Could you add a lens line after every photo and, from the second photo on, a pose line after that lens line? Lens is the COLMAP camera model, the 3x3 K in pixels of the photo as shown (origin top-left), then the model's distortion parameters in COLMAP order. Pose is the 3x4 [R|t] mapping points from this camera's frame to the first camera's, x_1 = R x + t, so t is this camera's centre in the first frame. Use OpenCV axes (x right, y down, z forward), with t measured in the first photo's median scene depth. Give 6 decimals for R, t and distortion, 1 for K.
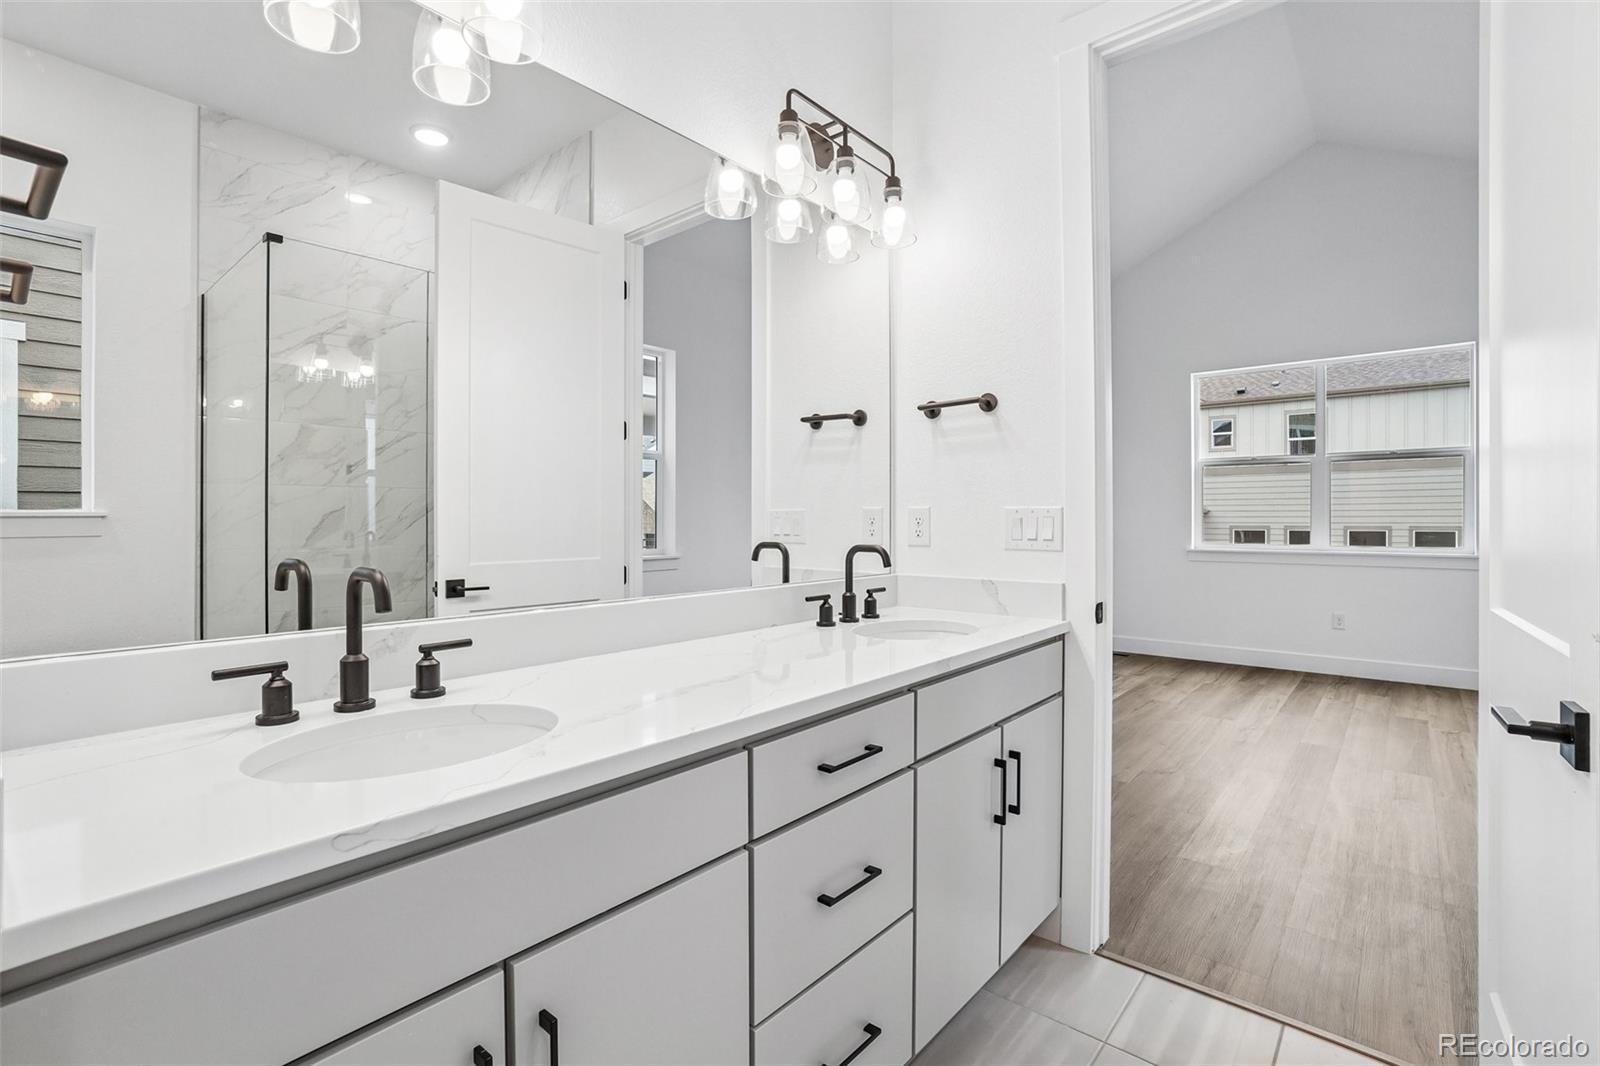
lens RADIAL K [[745.2, 0, 732.3], [0, 745.2, 526.4], [0, 0, 1]] dist [-0.061396, 0.022917]
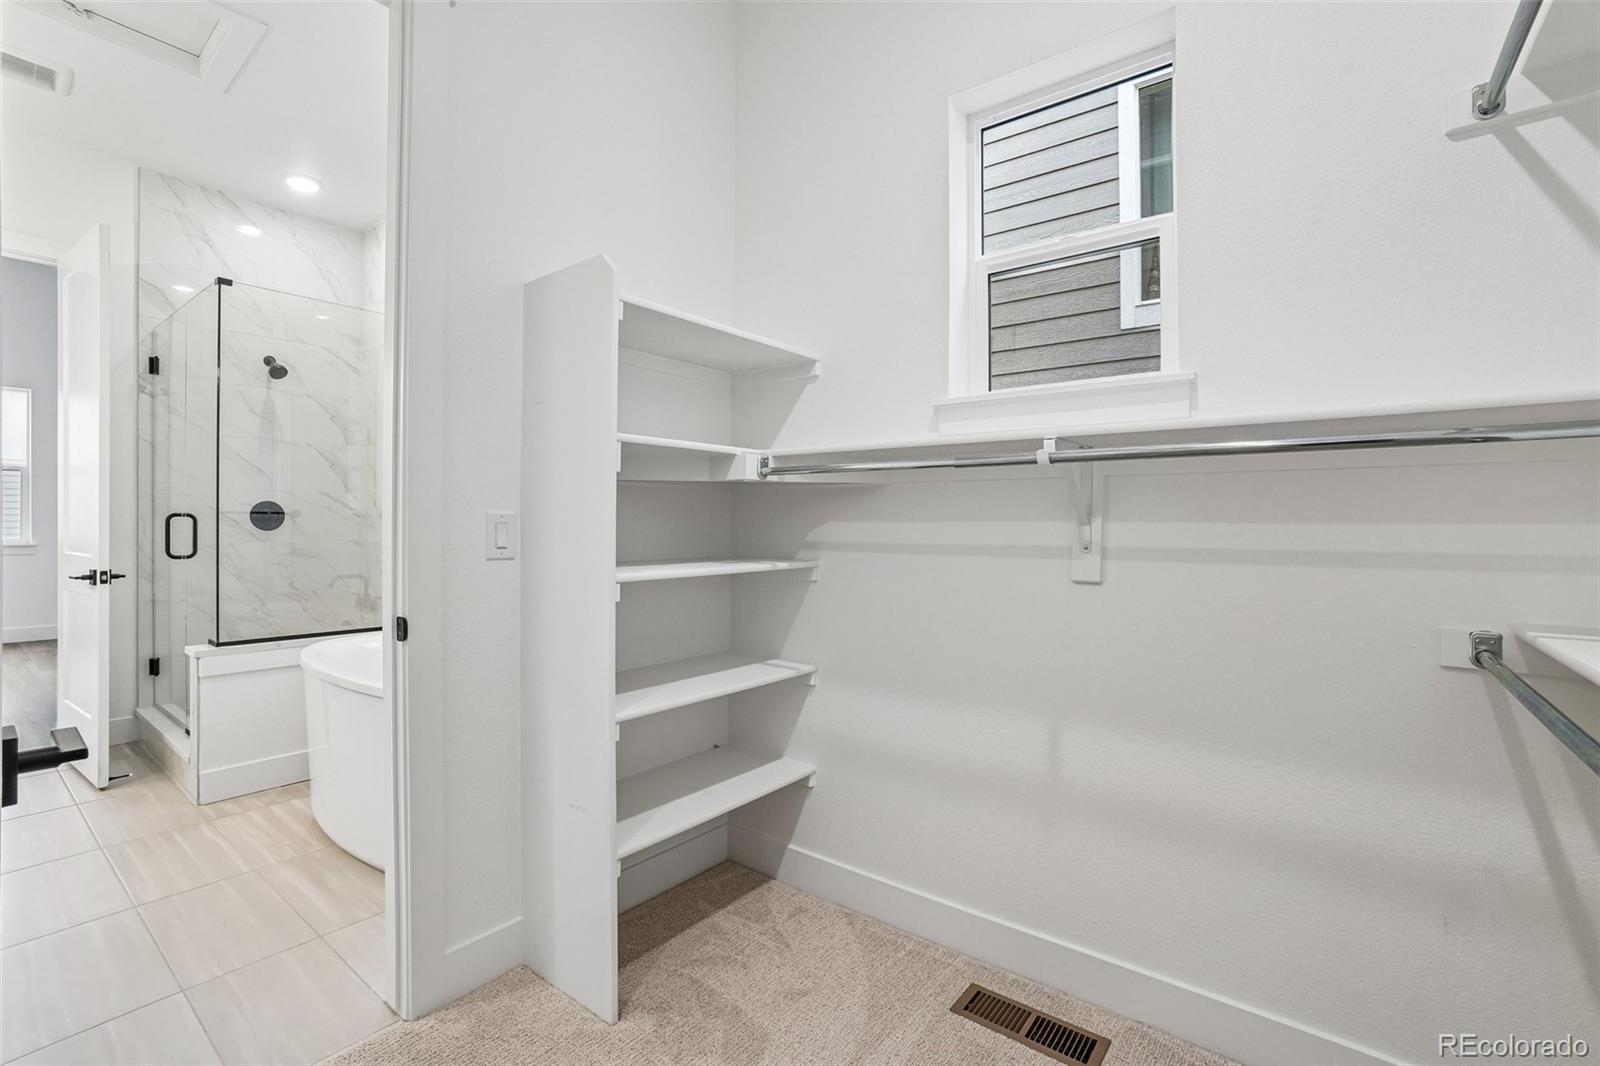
lens RADIAL K [[729.0, 0, 808.9], [0, 729.0, 518.0], [0, 0, 1]] dist [-0.037082, 0.021969]
pose [[-0.077777, -0.001321, 0.996970, -1.228589], [0.001682, 0.999998, 0.001456, -0.004594], [-0.996969, 0.001790, -0.077774, -1.050493]]
